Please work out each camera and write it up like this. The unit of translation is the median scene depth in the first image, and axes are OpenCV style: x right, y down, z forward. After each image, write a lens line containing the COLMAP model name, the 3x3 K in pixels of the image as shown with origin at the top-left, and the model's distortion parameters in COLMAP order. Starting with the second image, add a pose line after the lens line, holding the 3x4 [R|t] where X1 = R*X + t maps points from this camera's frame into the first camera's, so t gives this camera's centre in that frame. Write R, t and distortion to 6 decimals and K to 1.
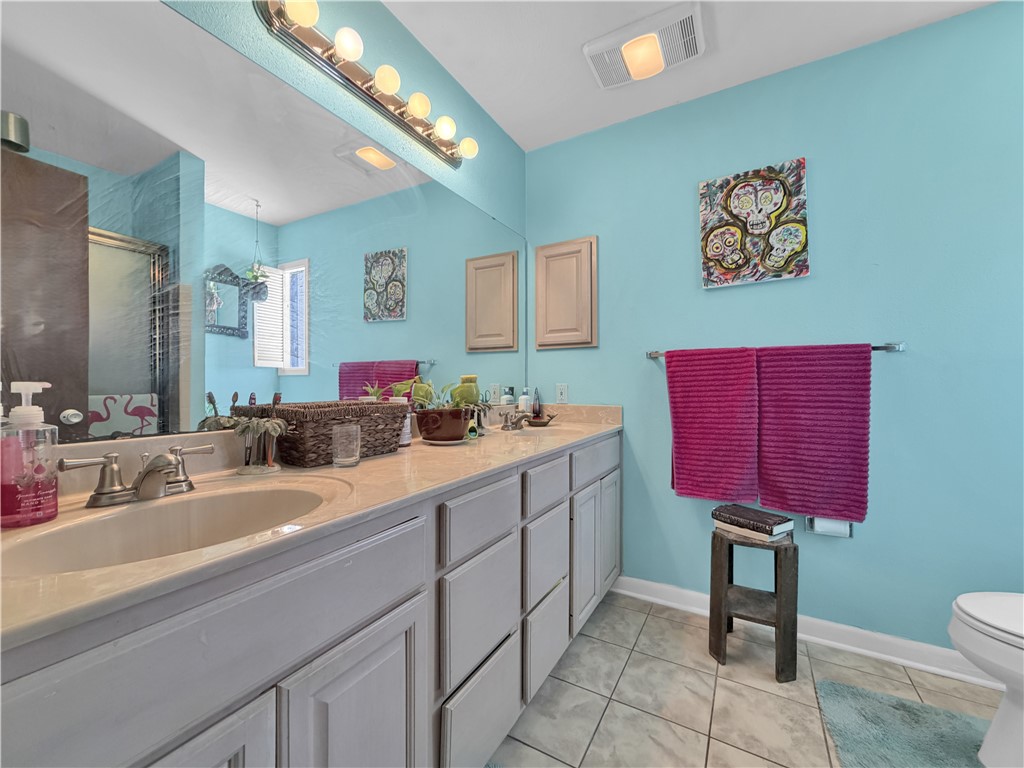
lens RADIAL K [[416.4, 0, 507.7], [0, 416.4, 385.7], [0, 0, 1]] dist [0.001049, 0.000525]
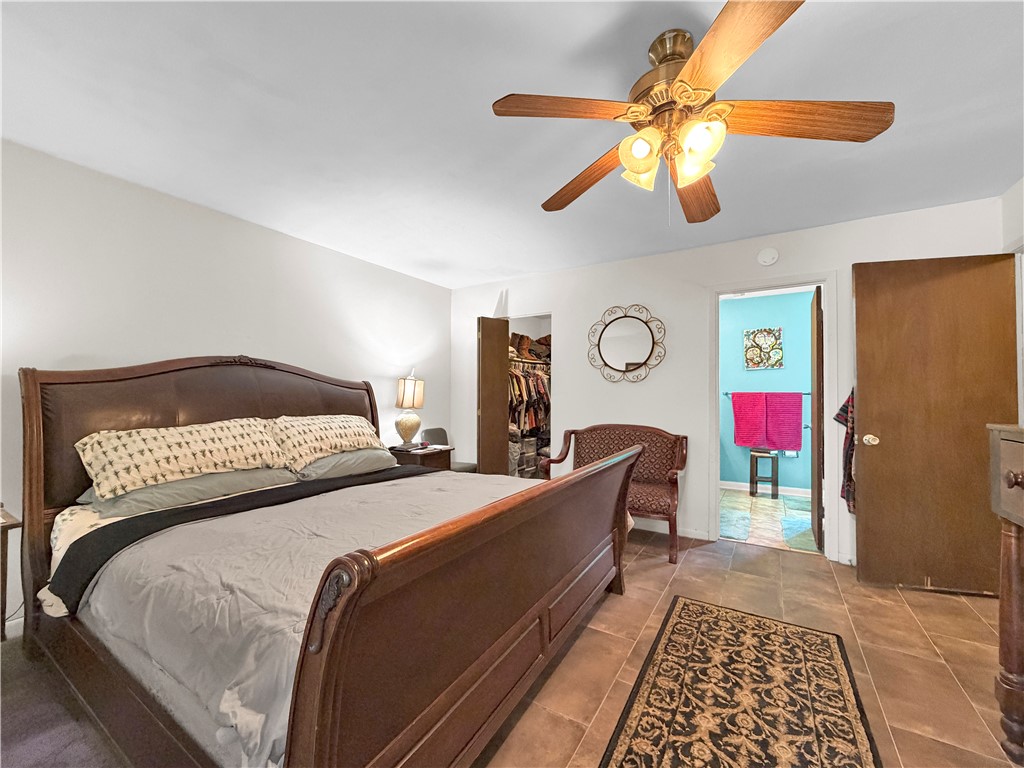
lens RADIAL K [[416.4, 0, 511.5], [0, 416.4, 391.4], [0, 0, 1]] dist [0.001049, 0.000525]
pose [[0.999687, -0.005060, -0.024502, -1.066748], [0.005141, 0.999982, 0.003240, -0.115130], [0.024485, -0.003365, 0.999695, -1.889418]]
